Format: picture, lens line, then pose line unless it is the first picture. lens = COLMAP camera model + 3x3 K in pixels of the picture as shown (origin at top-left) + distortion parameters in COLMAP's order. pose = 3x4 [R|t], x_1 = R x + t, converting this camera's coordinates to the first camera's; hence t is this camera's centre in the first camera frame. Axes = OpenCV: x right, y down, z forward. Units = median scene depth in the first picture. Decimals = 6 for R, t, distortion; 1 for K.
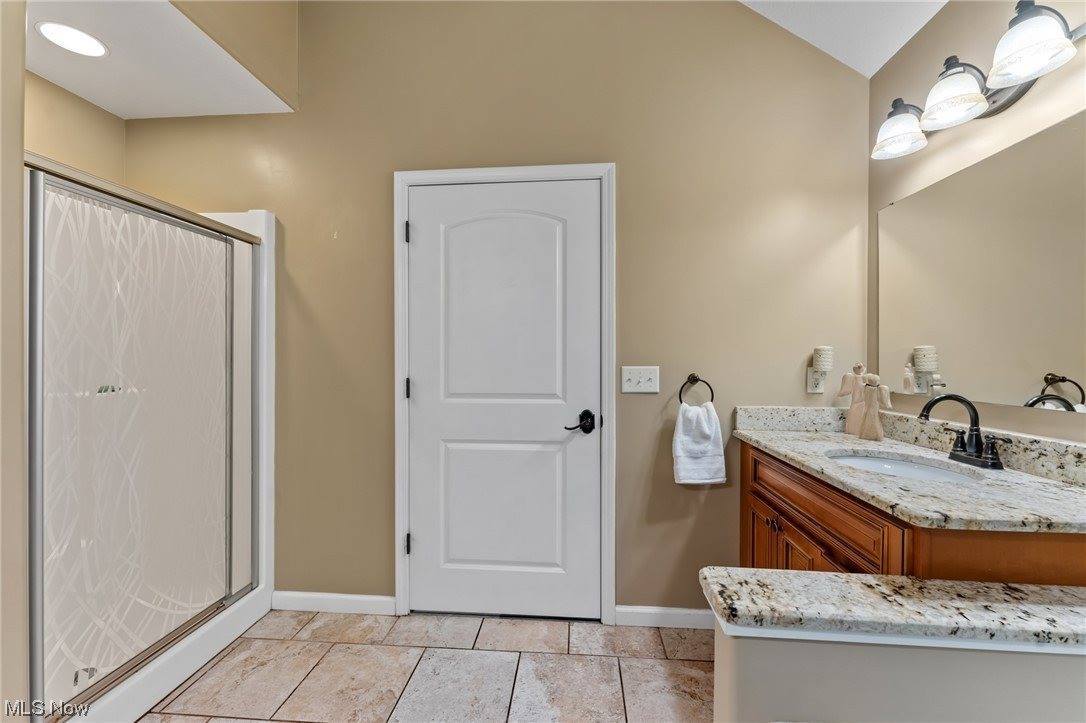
lens RADIAL K [[436.2, 0, 545.3], [0, 436.2, 359.9], [0, 0, 1]] dist [-0.000055, 0.000496]
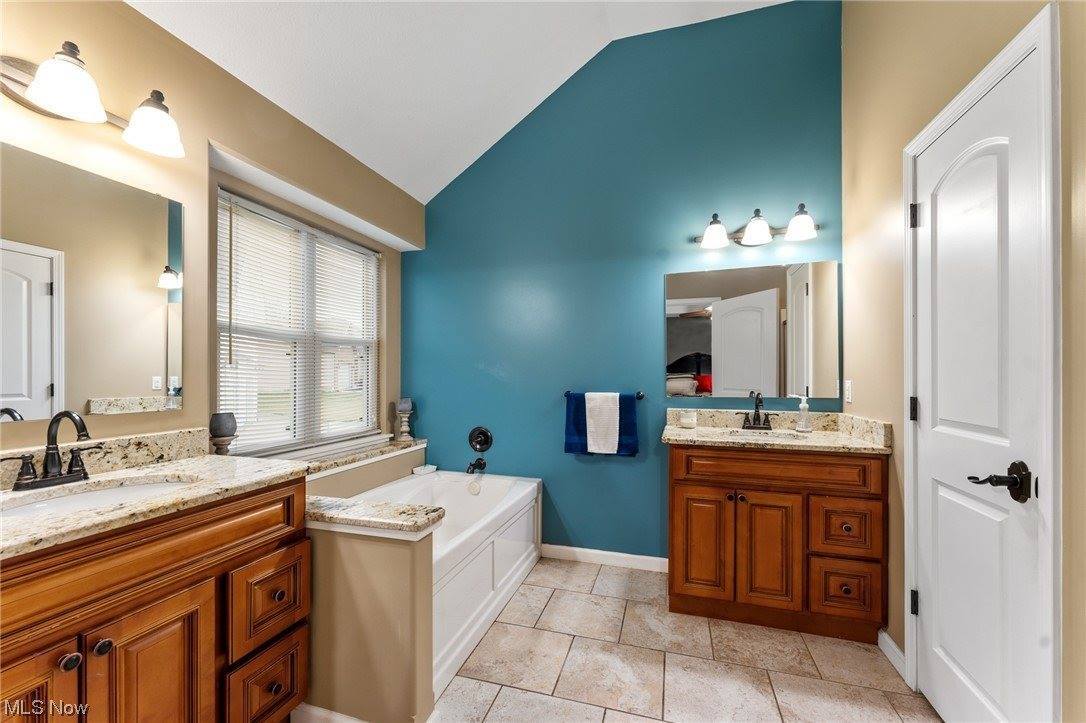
lens RADIAL K [[436.2, 0, 541.8], [0, 436.2, 367.5], [0, 0, 1]] dist [-0.000055, 0.000496]
pose [[-0.978251, 0.001651, 0.207417, -0.263682], [-0.000391, 0.999952, -0.009805, -0.004429], [-0.207423, -0.009673, -0.978203, 1.924079]]
